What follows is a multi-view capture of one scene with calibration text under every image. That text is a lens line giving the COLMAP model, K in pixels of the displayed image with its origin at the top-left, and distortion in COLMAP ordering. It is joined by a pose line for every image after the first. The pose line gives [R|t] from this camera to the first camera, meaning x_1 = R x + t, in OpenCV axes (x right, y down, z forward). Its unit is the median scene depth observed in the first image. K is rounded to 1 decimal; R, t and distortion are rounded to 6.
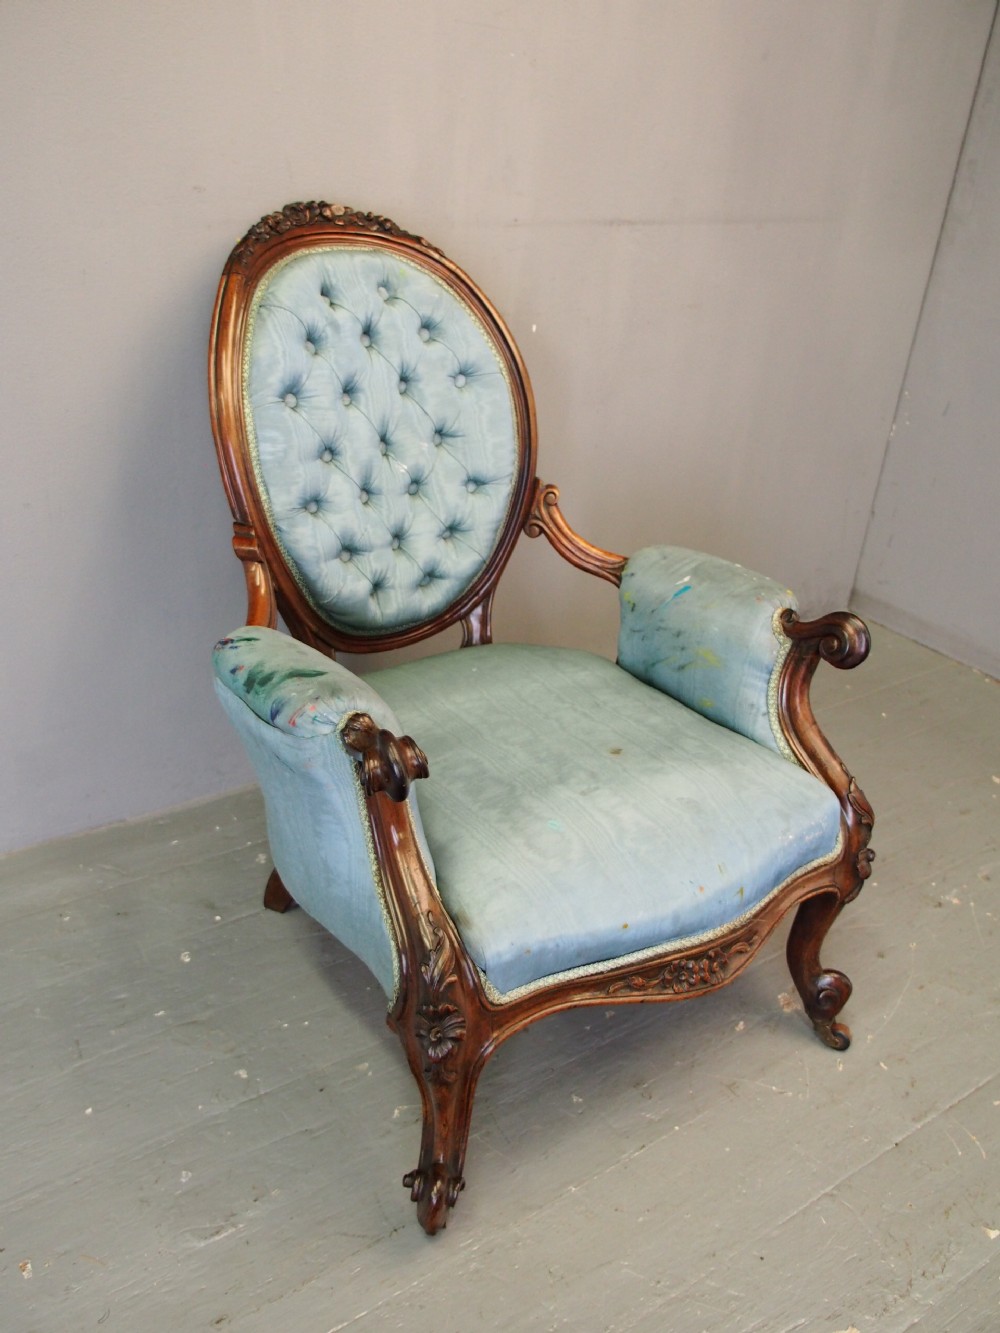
lens RADIAL K [[1148.2, 0, 500.0], [0, 1148.2, 666.5], [0, 0, 1]] dist [0.002206, 0.002339]
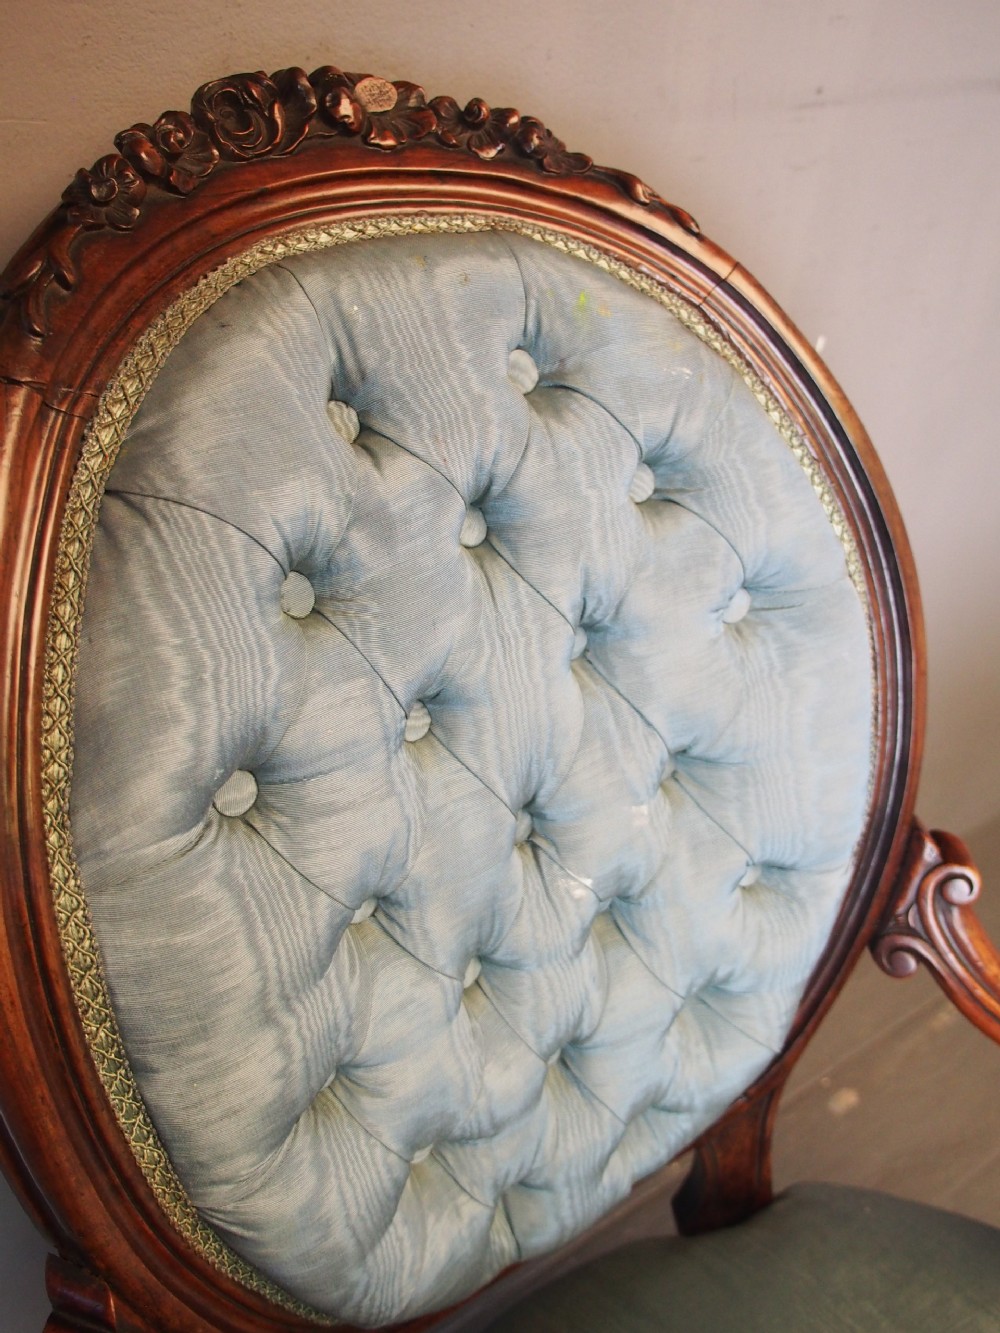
lens RADIAL K [[1148.2, 0, 500.0], [0, 1148.2, 666.5], [0, 0, 1]] dist [0.002206, 0.002339]
pose [[0.999638, -0.003325, -0.026704, -0.102074], [0.006753, 0.991577, 0.129342, -0.289910], [0.026049, -0.129475, 0.991240, 0.685659]]
